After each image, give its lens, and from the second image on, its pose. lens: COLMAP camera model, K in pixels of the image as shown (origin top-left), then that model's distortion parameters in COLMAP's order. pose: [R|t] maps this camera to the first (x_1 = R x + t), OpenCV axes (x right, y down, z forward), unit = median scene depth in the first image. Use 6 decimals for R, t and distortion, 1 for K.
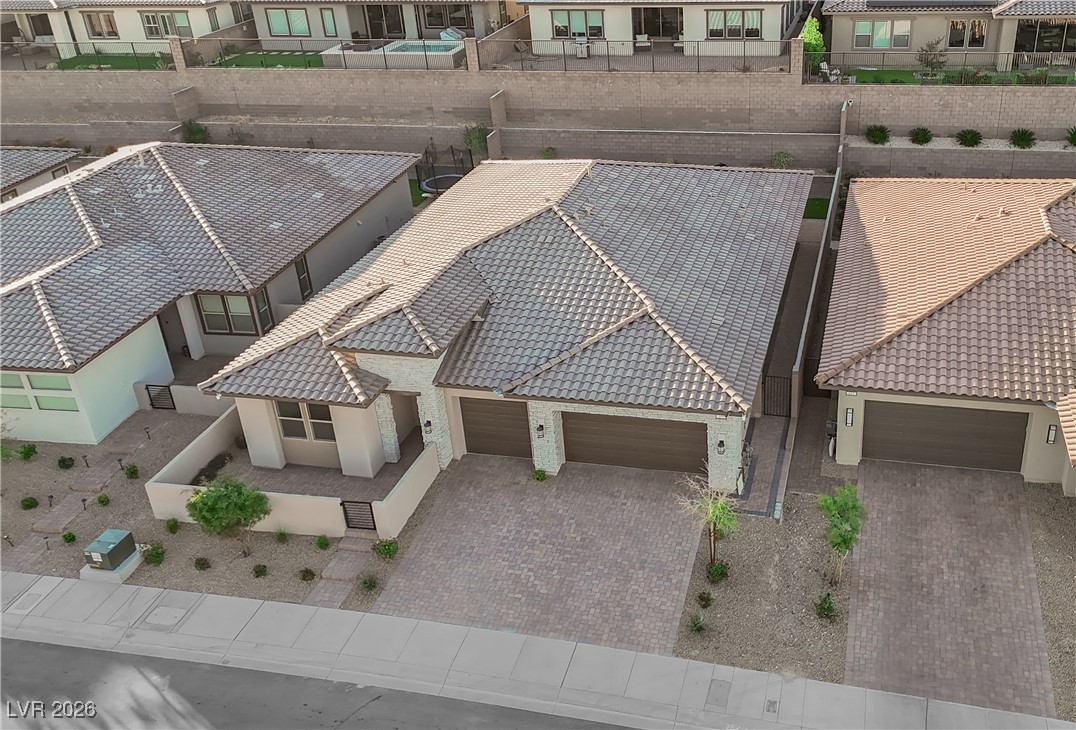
lens RADIAL K [[1014.1, 0, 659.8], [0, 1014.1, 360.8], [0, 0, 1]] dist [0.047063, -0.034037]
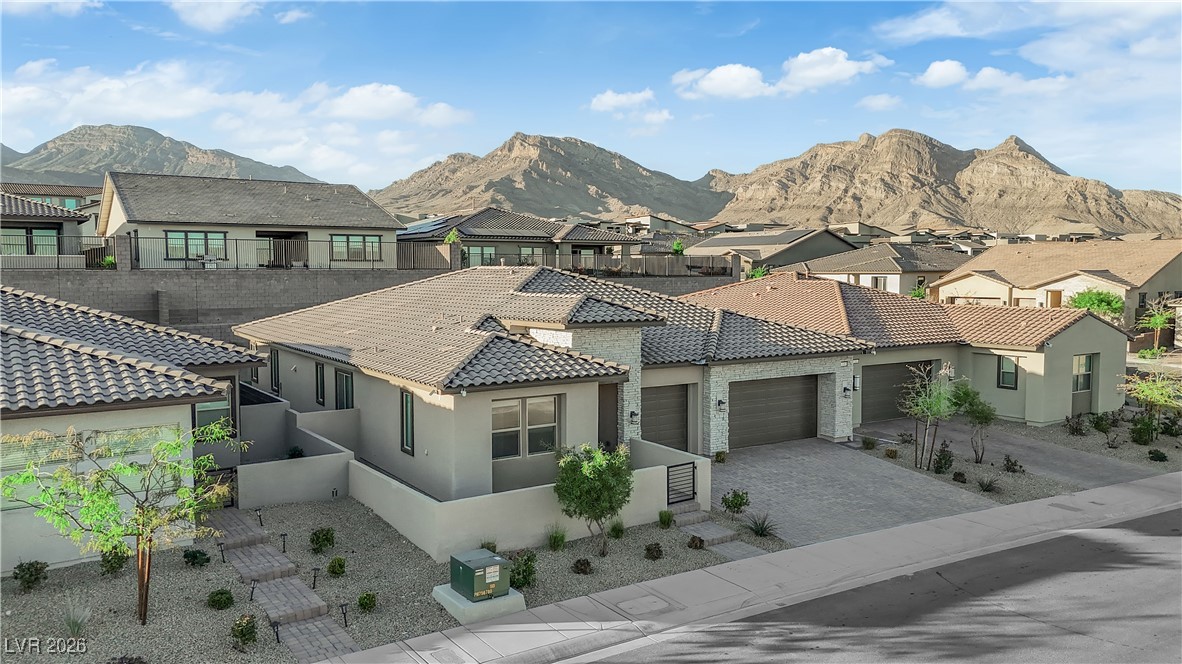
lens RADIAL K [[880.5, 0, 591.0], [0, 880.5, 332.0], [0, 0, 1]] dist [0.067808, -0.068128]
pose [[0.700911, -0.015668, 0.713077, -0.808564], [0.313294, 0.904911, -0.288067, 0.208473], [-0.640758, 0.425312, 0.639171, 0.472148]]
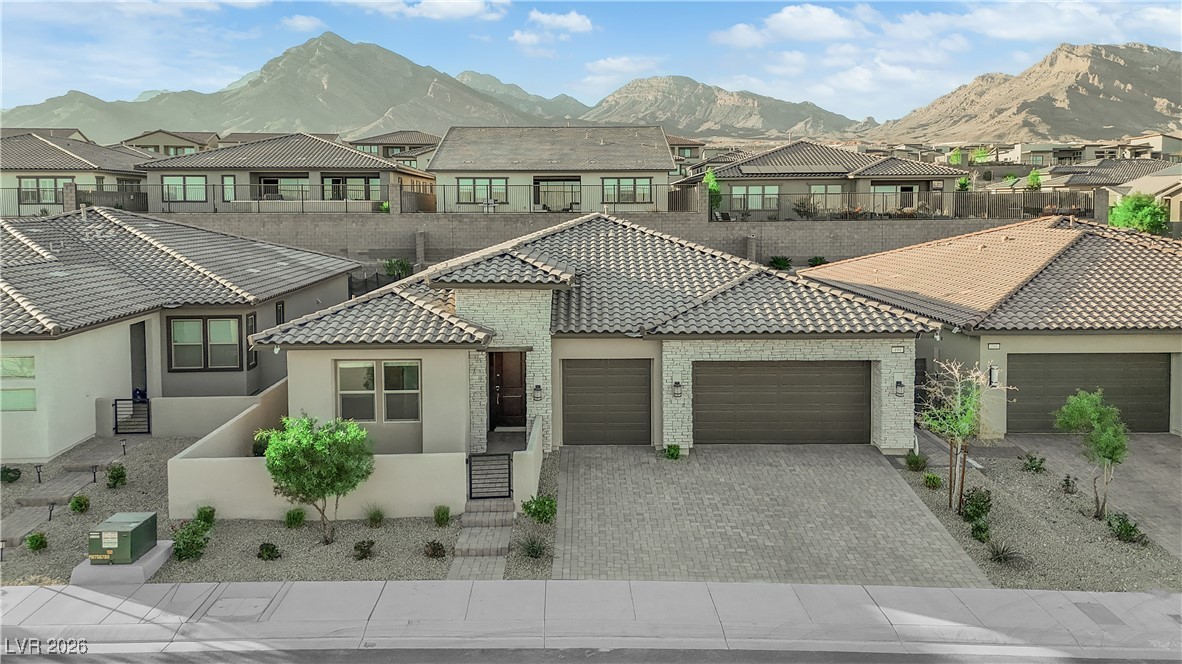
lens RADIAL K [[891.7, 0, 593.0], [0, 891.7, 255.9], [0, 0, 1]] dist [0.067244, -0.055701]
pose [[0.973921, 0.017232, 0.226231, -0.341331], [0.079715, 0.907555, -0.412298, 0.257669], [-0.212421, 0.419580, 0.882513, 0.312223]]
